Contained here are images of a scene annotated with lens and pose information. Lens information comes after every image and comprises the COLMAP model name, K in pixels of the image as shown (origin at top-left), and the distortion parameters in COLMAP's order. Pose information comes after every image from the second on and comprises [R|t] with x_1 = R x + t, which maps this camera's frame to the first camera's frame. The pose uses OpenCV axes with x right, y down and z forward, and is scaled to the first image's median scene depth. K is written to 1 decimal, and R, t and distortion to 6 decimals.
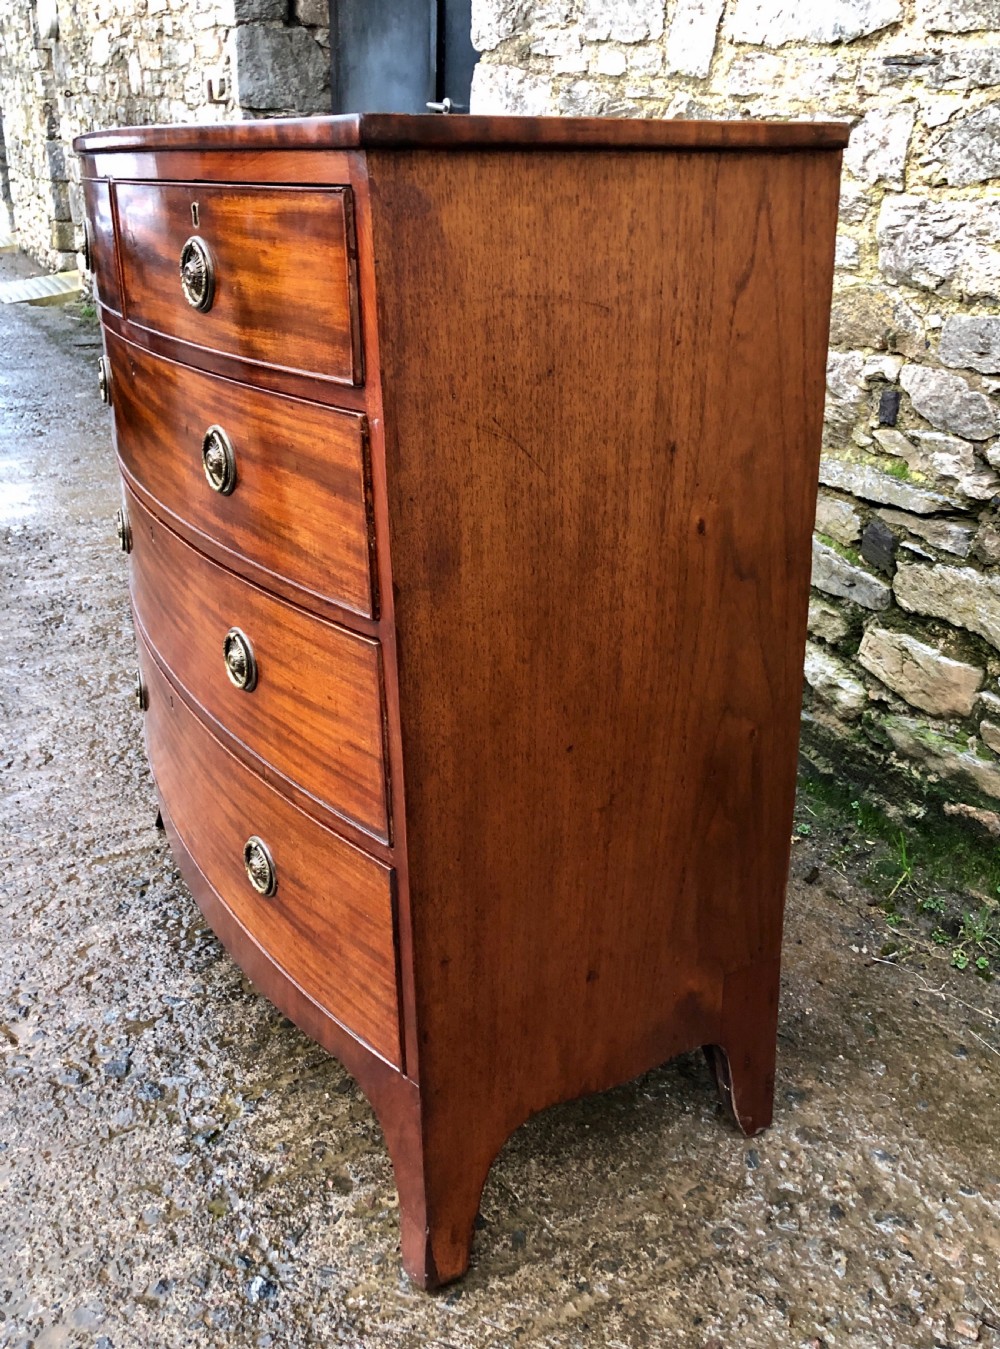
lens RADIAL K [[1217.4, 0, 546.1], [0, 1217.4, 615.8], [0, 0, 1]] dist [-0.012795, 0.049419]
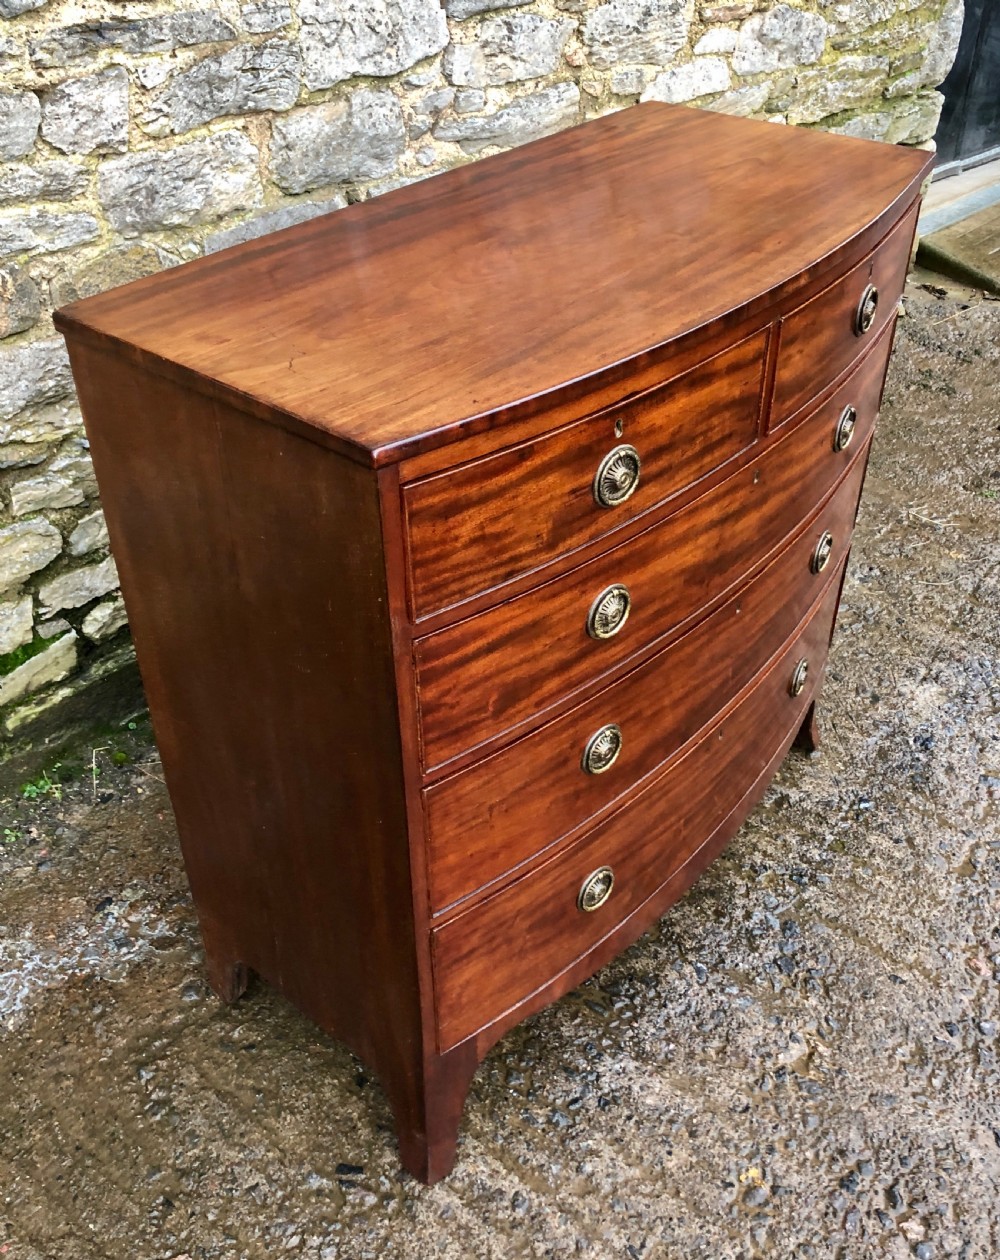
lens RADIAL K [[1230.1, 0, 506.1], [0, 1230.1, 583.4], [0, 0, 1]] dist [0.018962, 0.000000]
pose [[-0.358870, -0.532184, 0.766807, -1.002466], [0.321006, 0.701048, 0.636778, -0.787547], [-0.876452, 0.474670, -0.080751, 1.161744]]
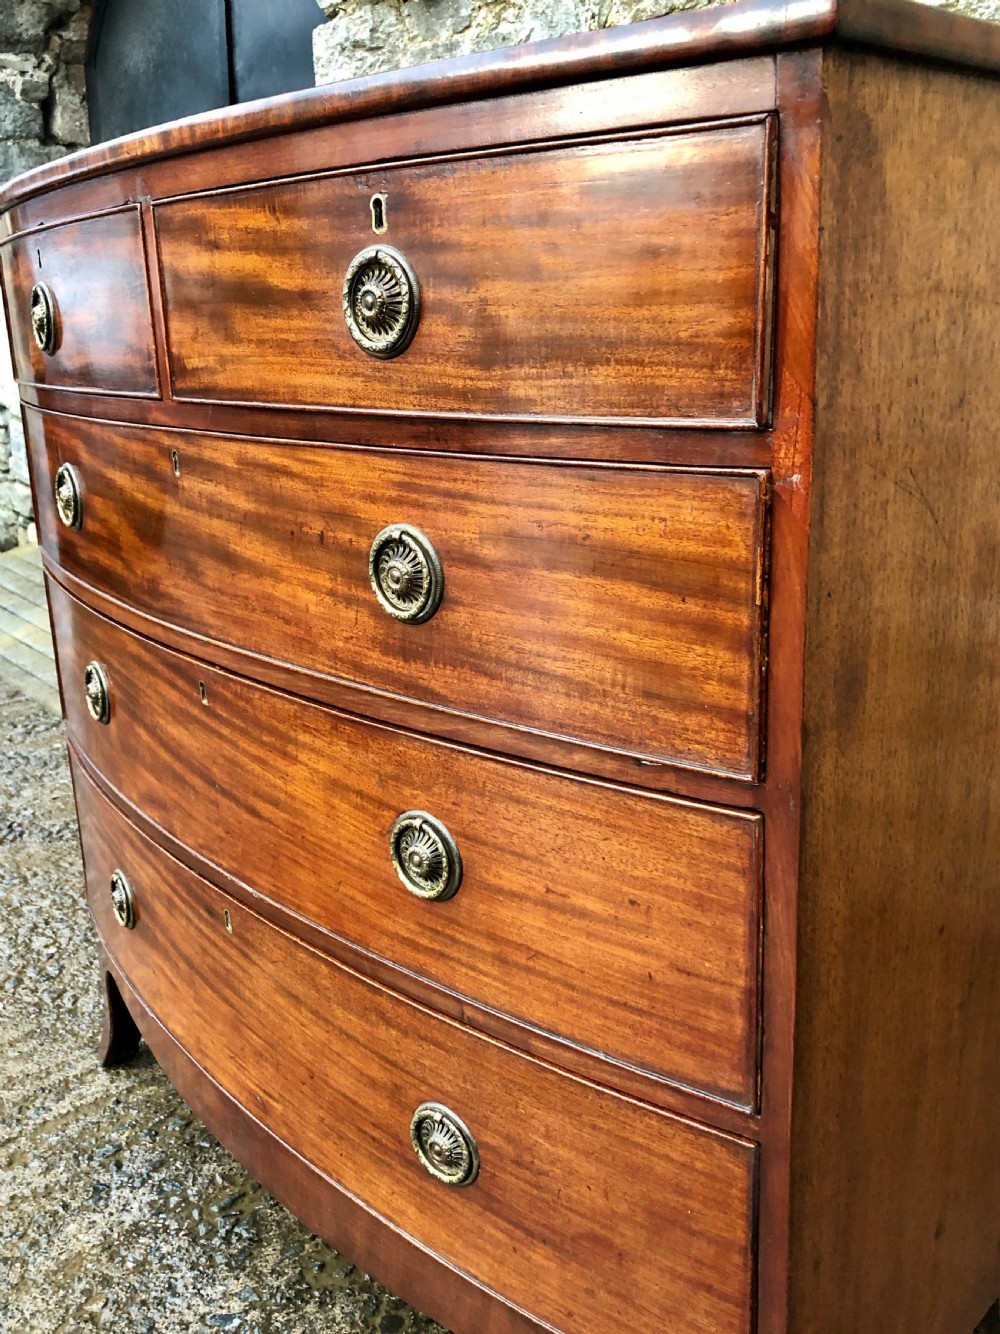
lens RADIAL K [[1203.8, 0, 483.4], [0, 1203.8, 657.8], [0, 0, 1]] dist [-0.012795, 0.049419]
pose [[0.980368, -0.091960, 0.174419, -0.260105], [0.103069, 0.993112, -0.055724, -0.027738], [-0.168093, 0.072608, 0.983093, 0.242076]]
